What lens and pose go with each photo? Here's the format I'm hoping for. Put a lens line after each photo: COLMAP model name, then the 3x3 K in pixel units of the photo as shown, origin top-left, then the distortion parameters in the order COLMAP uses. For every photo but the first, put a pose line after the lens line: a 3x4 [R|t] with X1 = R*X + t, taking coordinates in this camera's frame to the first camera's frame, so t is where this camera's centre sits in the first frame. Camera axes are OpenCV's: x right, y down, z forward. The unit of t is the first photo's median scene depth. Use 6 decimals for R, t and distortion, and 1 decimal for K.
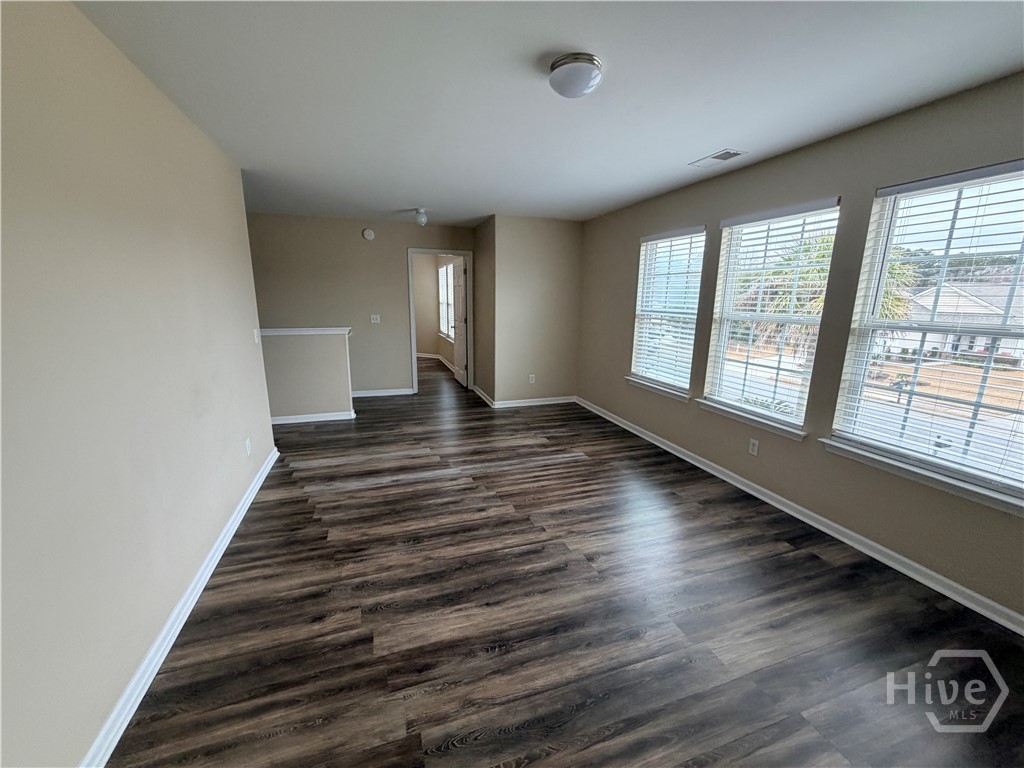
lens RADIAL K [[406.0, 0, 501.0], [0, 406.0, 379.6], [0, 0, 1]] dist [-0.003876, 0.000646]
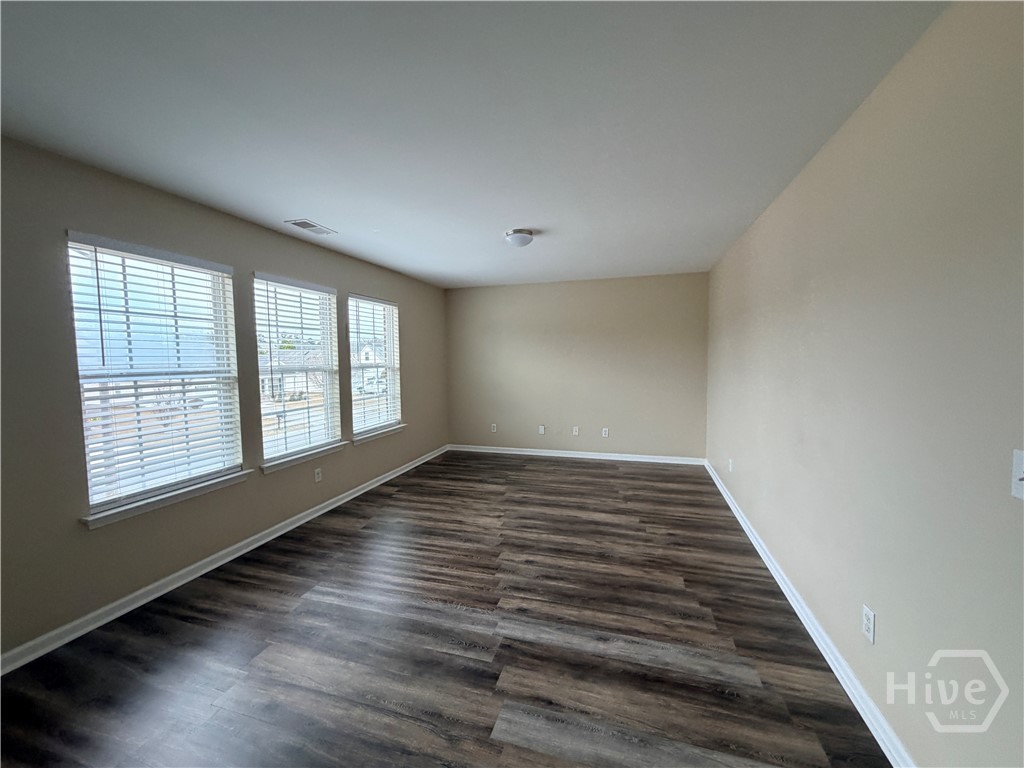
lens RADIAL K [[406.0, 0, 508.9], [0, 406.0, 386.3], [0, 0, 1]] dist [-0.003876, 0.000646]
pose [[-0.818698, -0.044151, 0.572525, -0.552327], [0.116809, 0.963388, 0.241327, -0.334784], [-0.562219, 0.264450, -0.783567, 1.682074]]
